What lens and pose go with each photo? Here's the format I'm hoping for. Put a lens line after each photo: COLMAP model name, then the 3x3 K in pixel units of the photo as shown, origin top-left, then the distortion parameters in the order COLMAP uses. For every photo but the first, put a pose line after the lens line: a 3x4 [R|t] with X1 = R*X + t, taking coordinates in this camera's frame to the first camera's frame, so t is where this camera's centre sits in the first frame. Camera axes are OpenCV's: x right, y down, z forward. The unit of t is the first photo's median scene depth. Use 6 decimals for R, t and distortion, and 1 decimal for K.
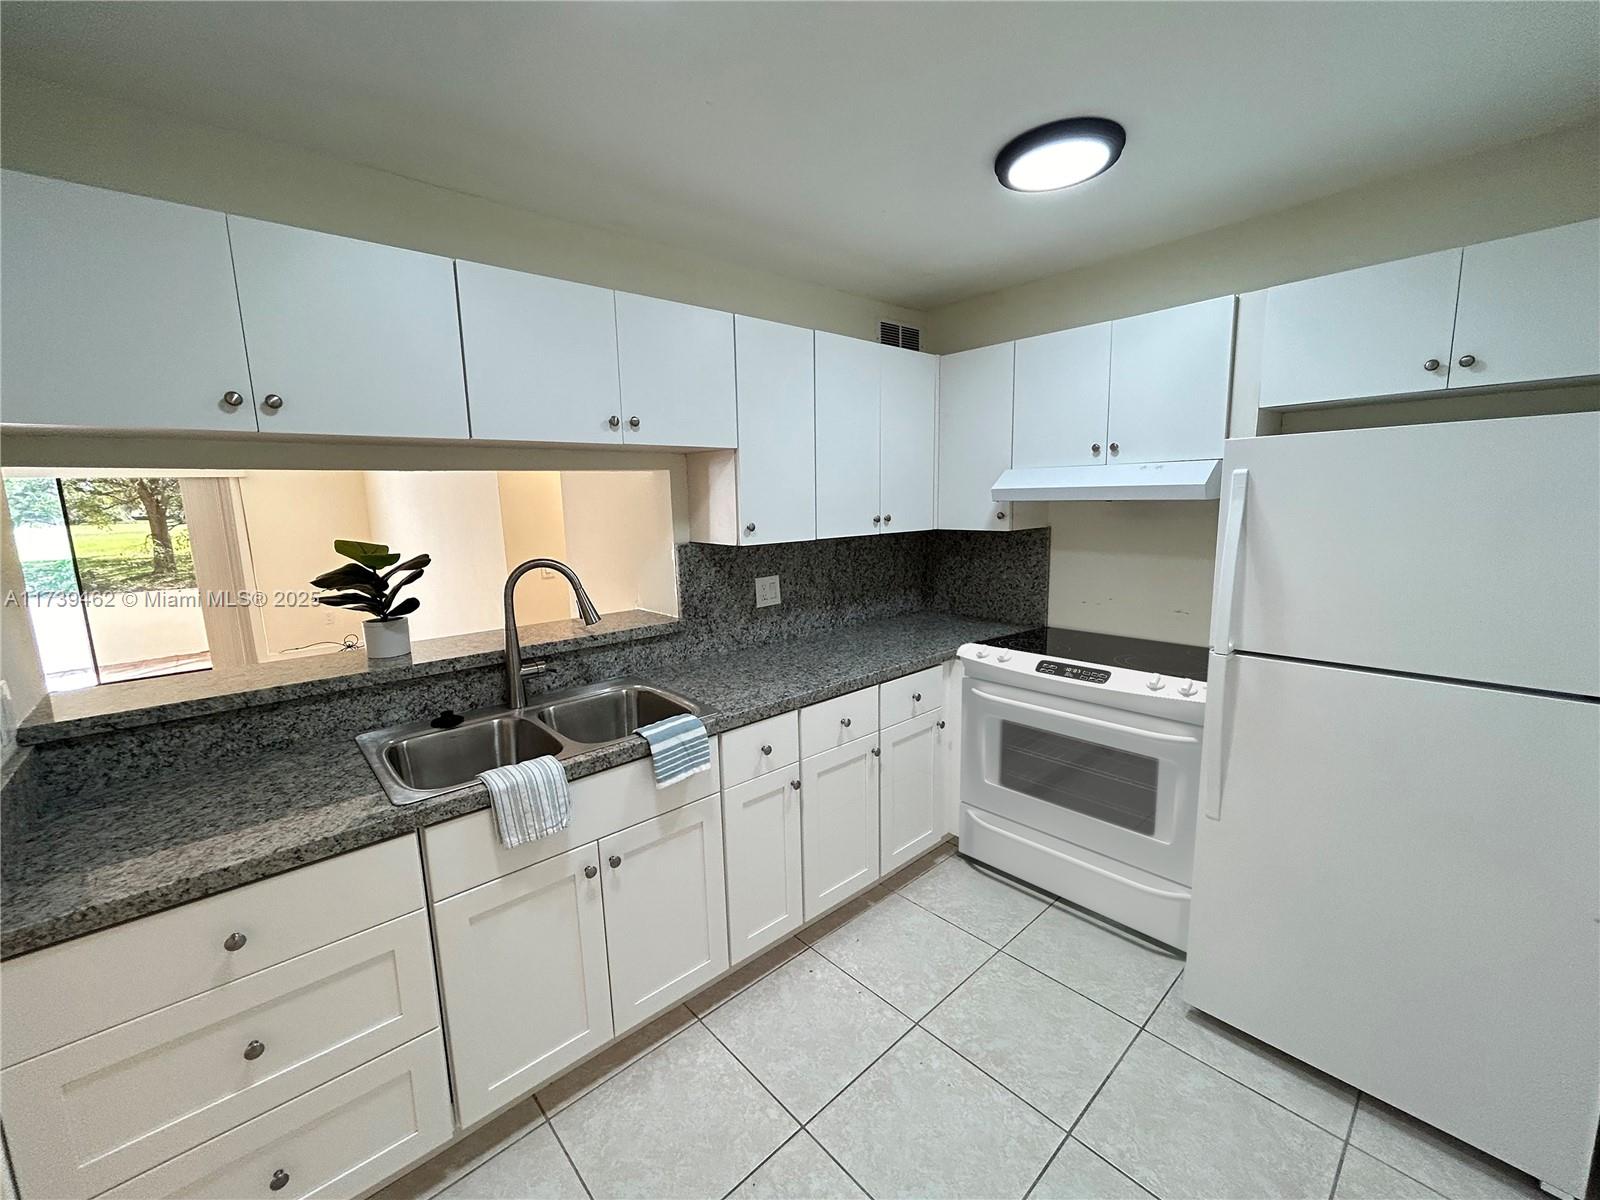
lens RADIAL K [[650.4, 0, 796.6], [0, 650.4, 597.6], [0, 0, 1]] dist [-0.001753, 0.000637]
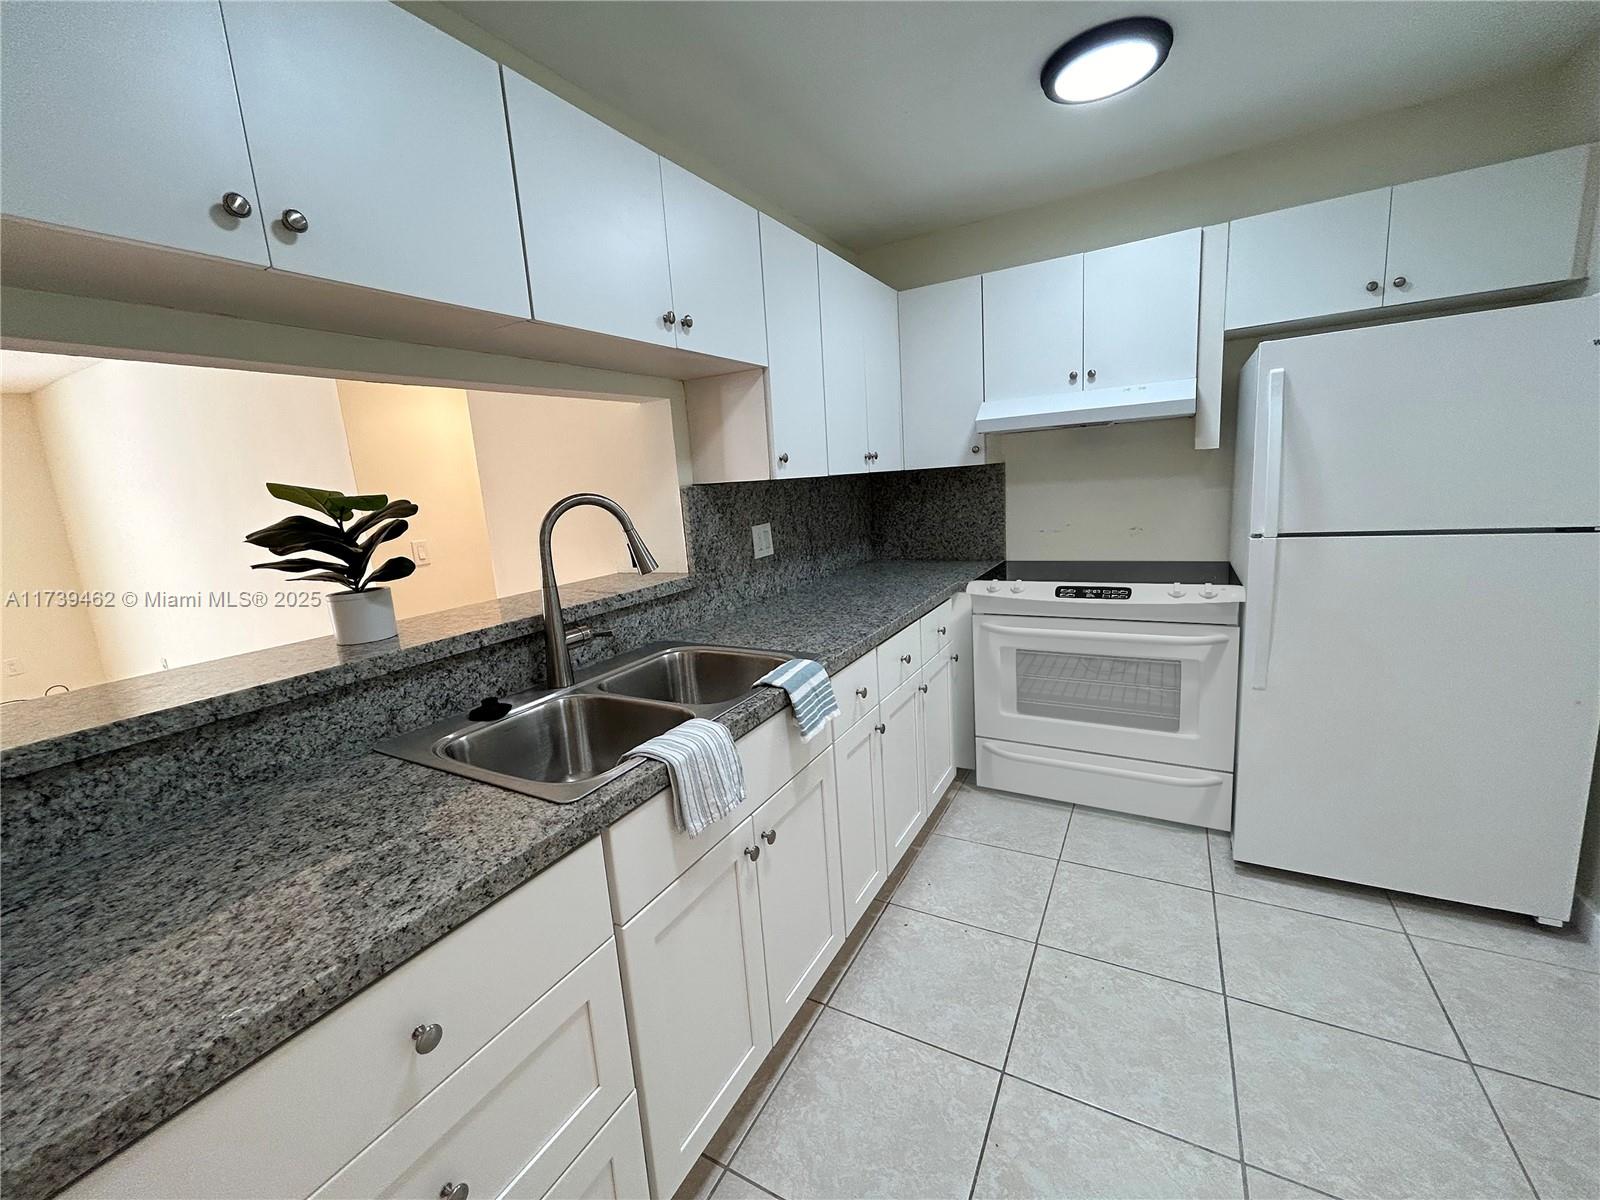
lens RADIAL K [[650.4, 0, 796.2], [0, 650.4, 597.9], [0, 0, 1]] dist [-0.001753, 0.000637]
pose [[0.946196, -0.100328, 0.307648, -0.415017], [0.096836, 0.994944, 0.026637, 0.072512], [-0.308765, 0.004588, 0.951127, 0.172864]]
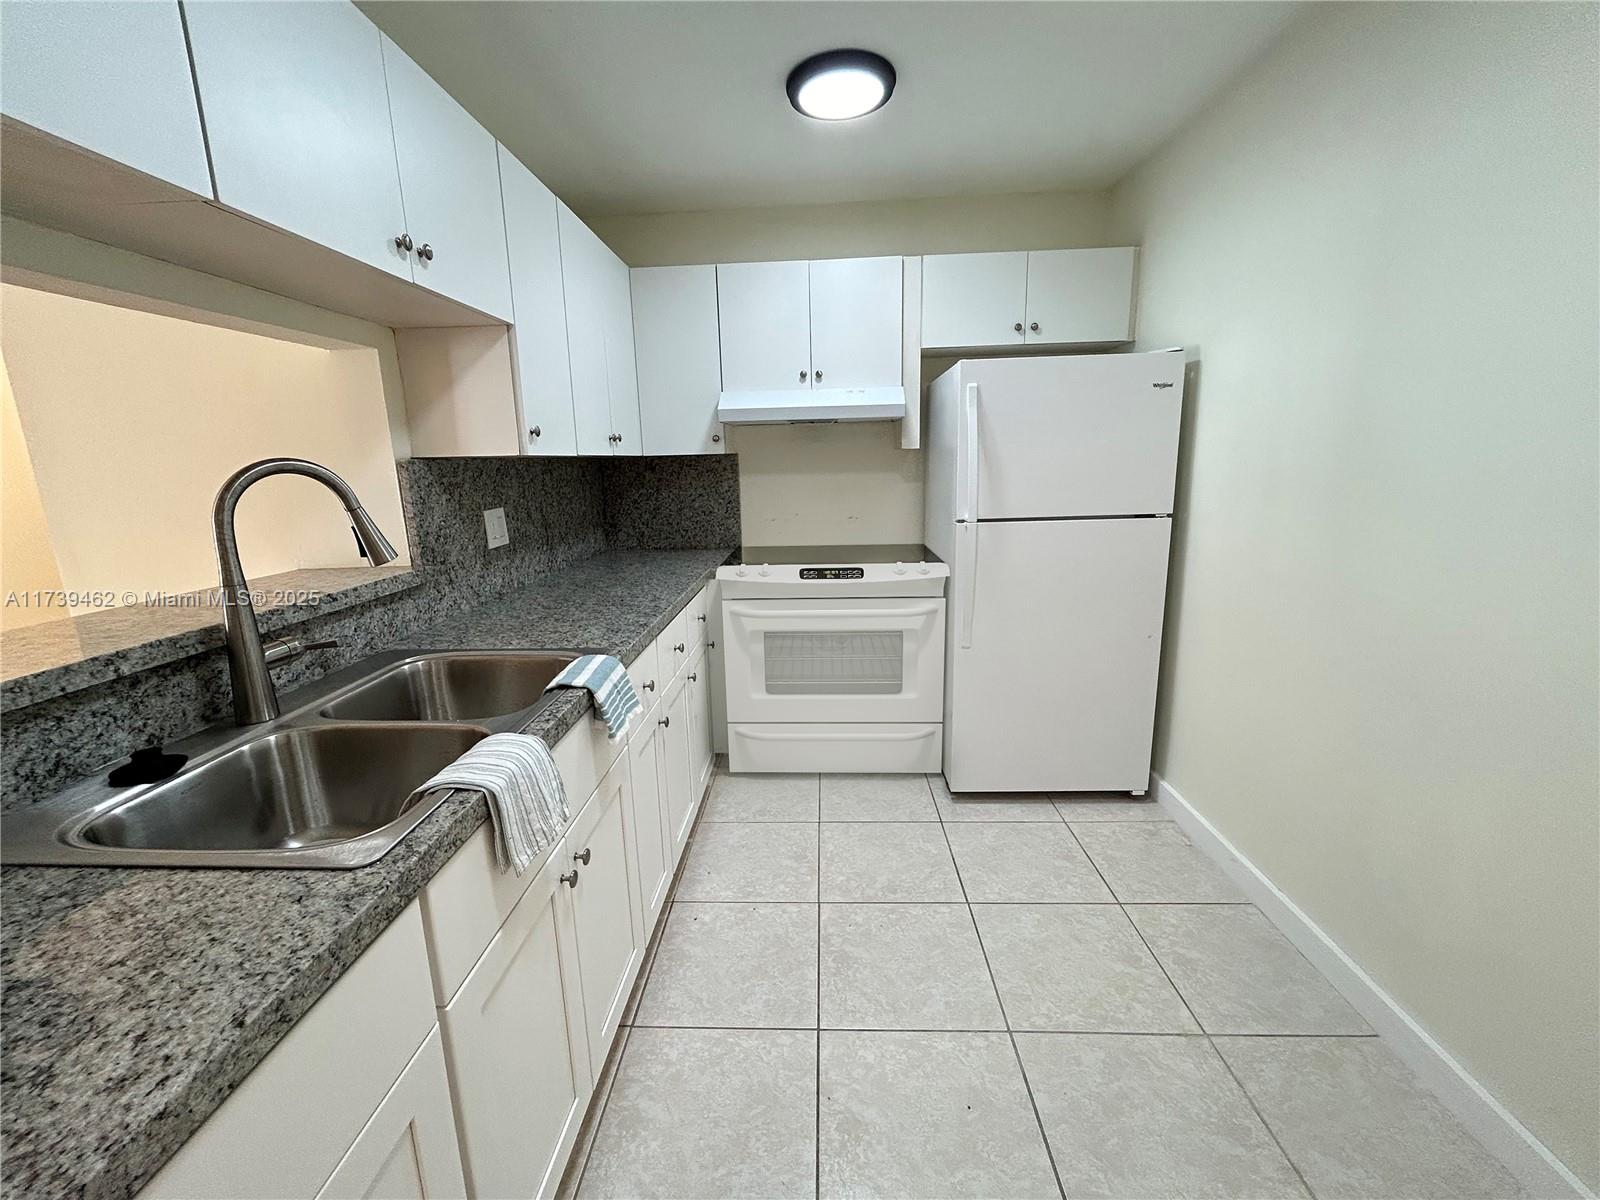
lens RADIAL K [[650.4, 0, 795.1], [0, 650.4, 597.9], [0, 0, 1]] dist [-0.001753, 0.000637]
pose [[0.700054, -0.146434, 0.698915, -0.511343], [0.121203, 0.988913, 0.085793, 0.072897], [-0.703729, 0.024651, 0.710041, 0.268294]]
